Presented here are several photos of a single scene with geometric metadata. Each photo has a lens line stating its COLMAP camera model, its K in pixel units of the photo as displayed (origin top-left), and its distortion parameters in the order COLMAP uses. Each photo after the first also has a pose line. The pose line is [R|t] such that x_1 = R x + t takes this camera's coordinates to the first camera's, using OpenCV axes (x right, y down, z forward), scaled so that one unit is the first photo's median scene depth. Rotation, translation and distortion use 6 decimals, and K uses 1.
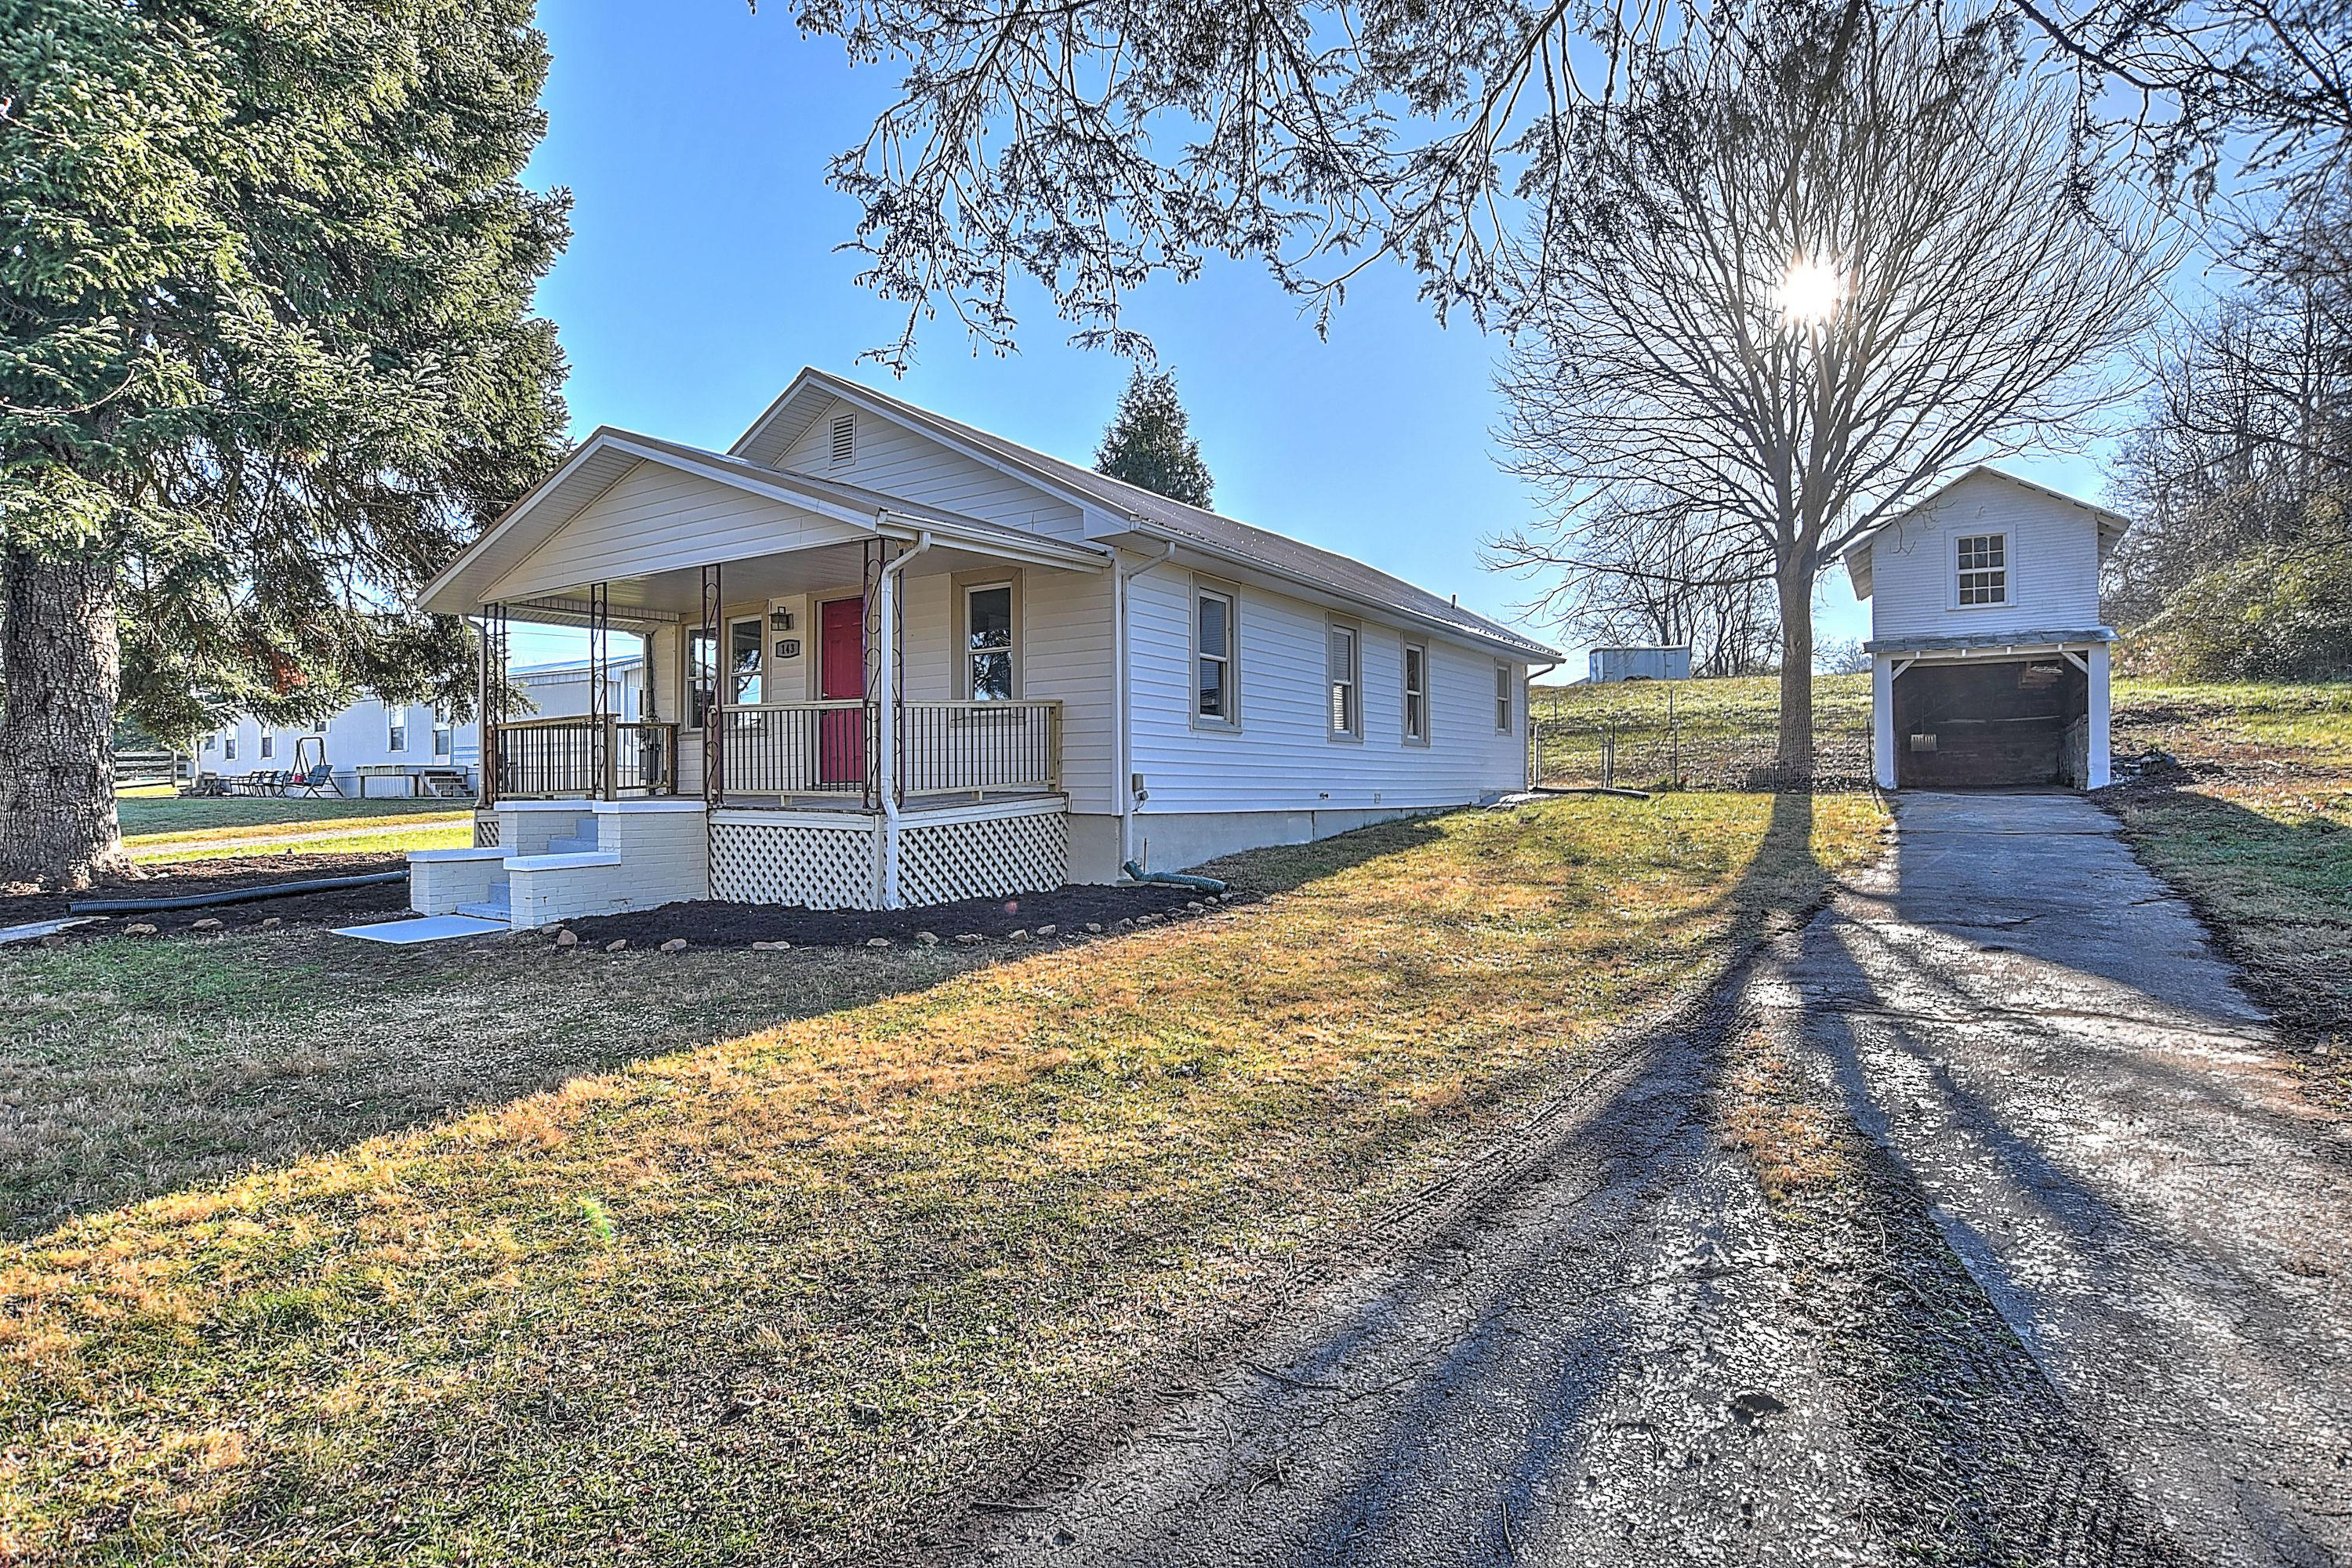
lens RADIAL K [[1238.6, 0, 1153.7], [0, 1238.6, 788.8], [0, 0, 1]] dist [-0.022833, 0.005060]
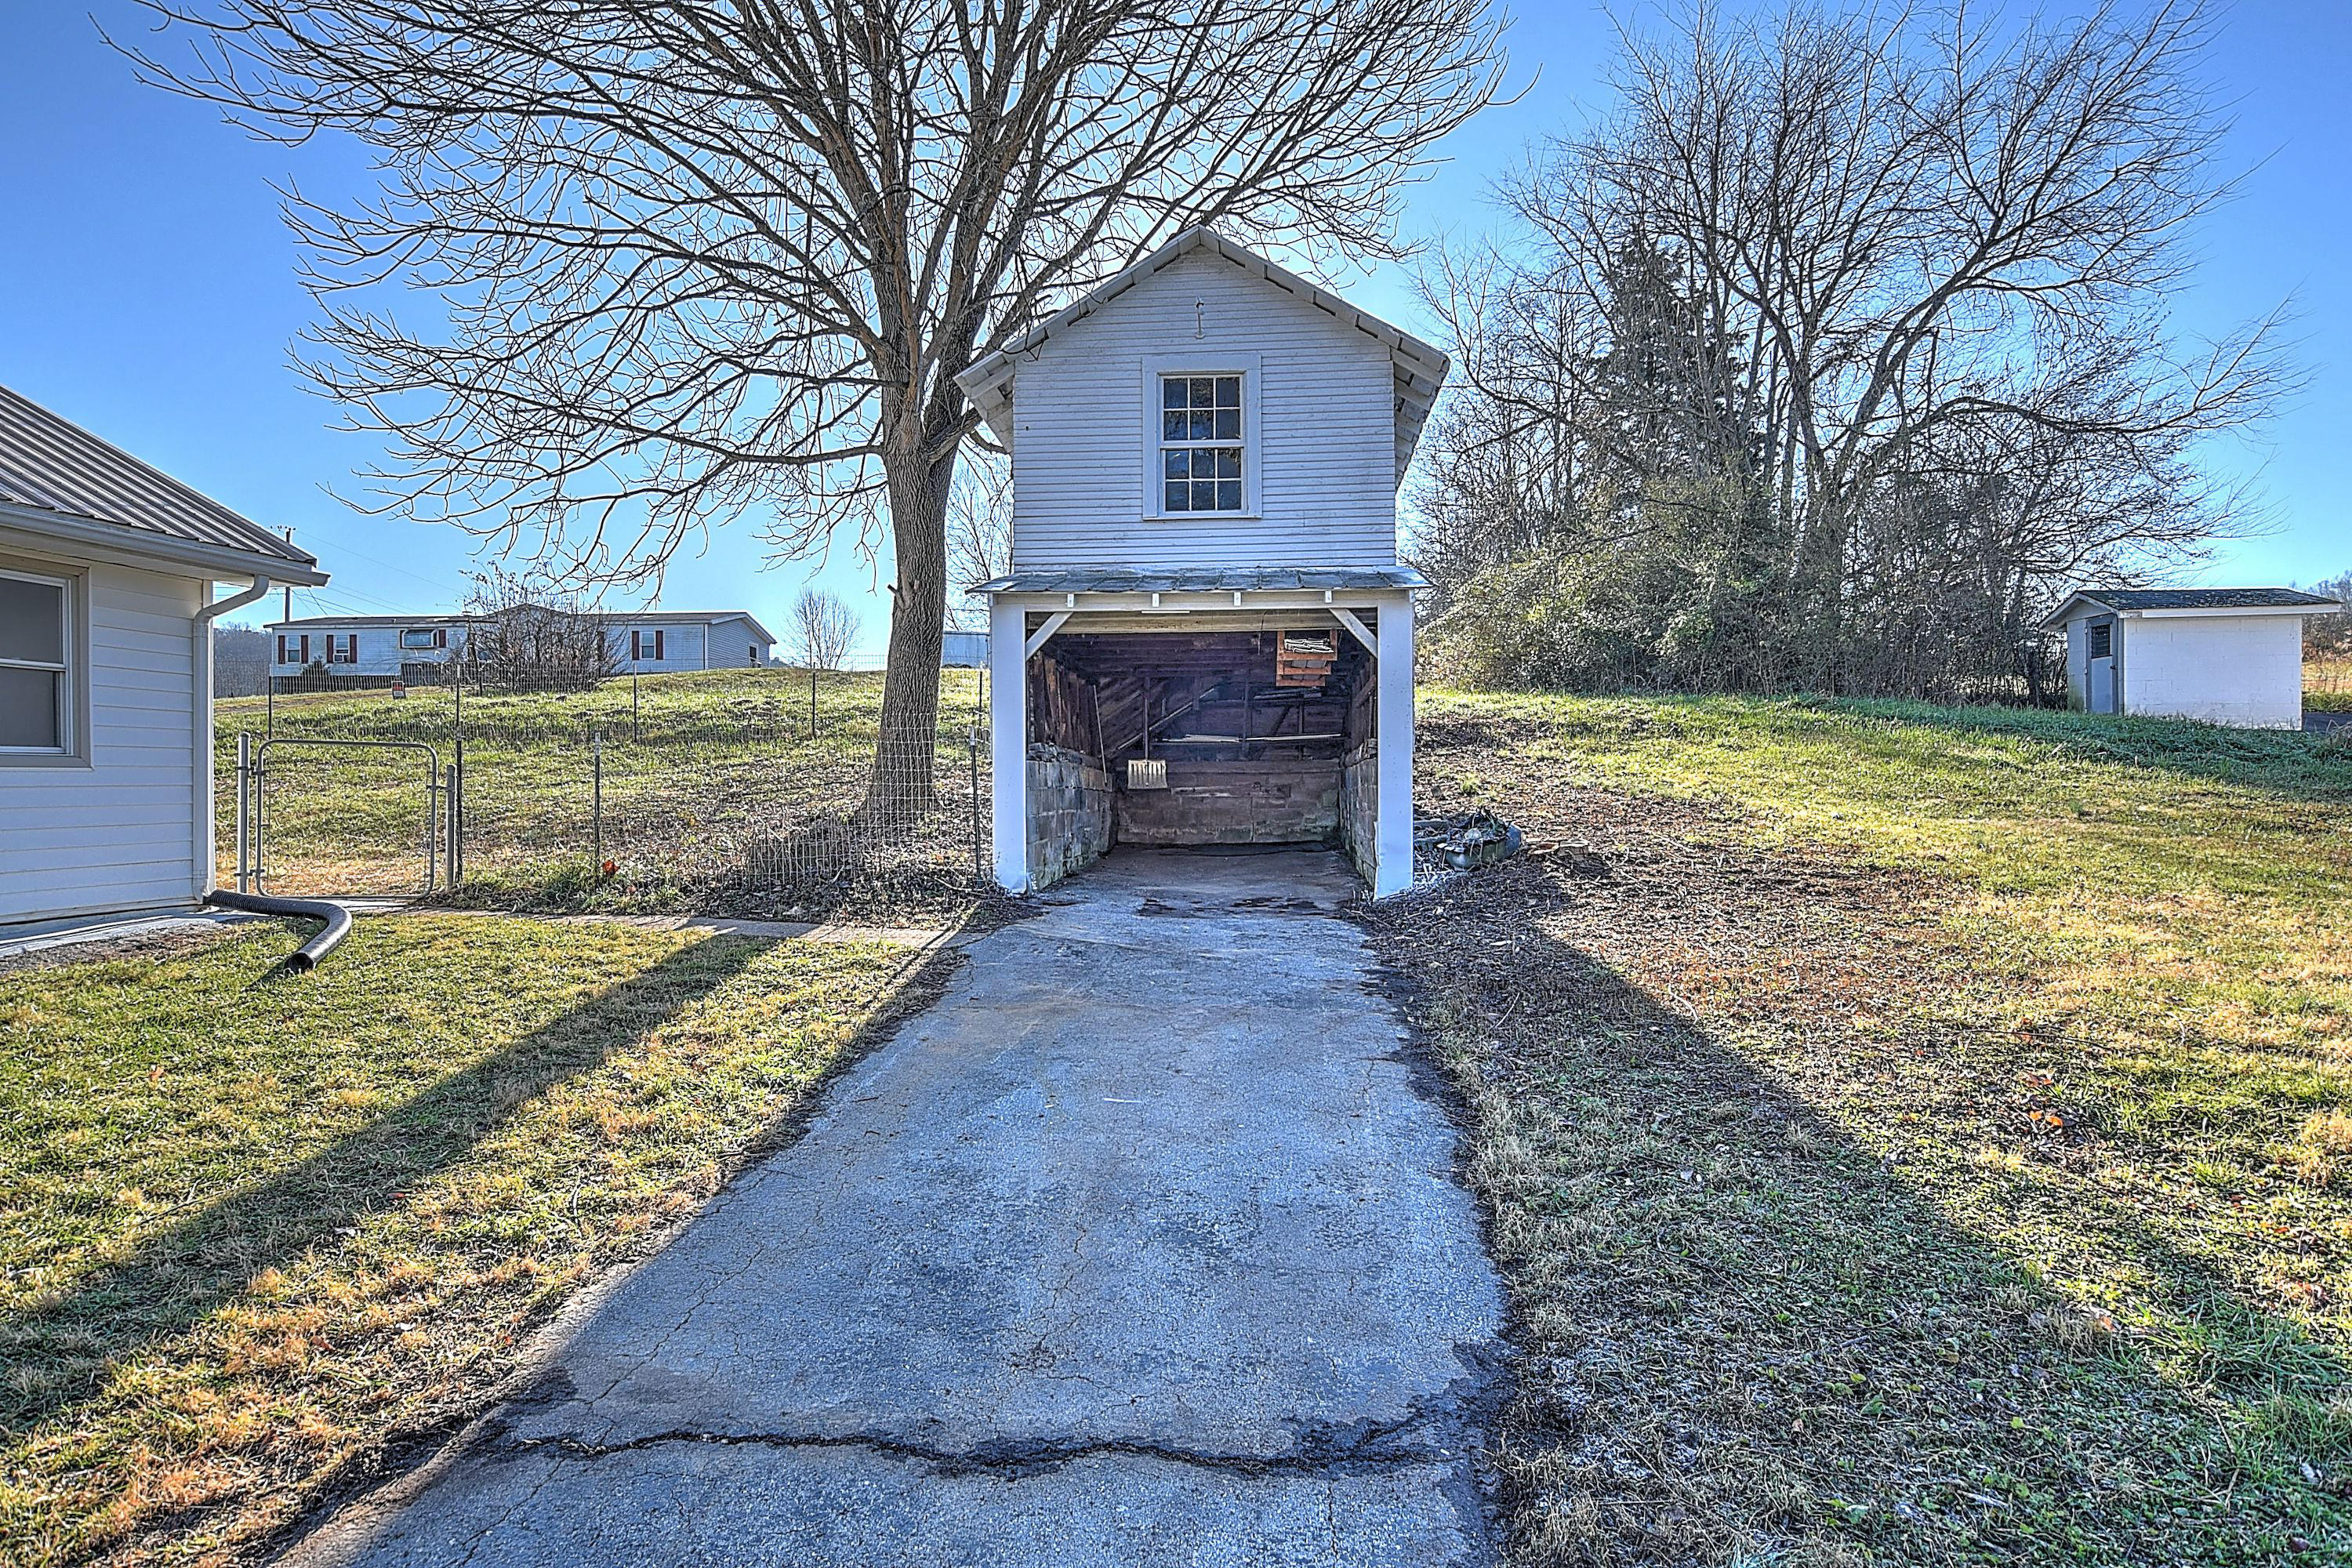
lens RADIAL K [[1238.6, 0, 1153.7], [0, 1238.6, 788.8], [0, 0, 1]] dist [-0.022833, 0.005060]
pose [[0.891300, -0.001657, 0.453412, 0.426717], [-0.002359, 0.999963, 0.008291, -0.041947], [-0.453409, -0.008459, 0.891263, 0.556516]]
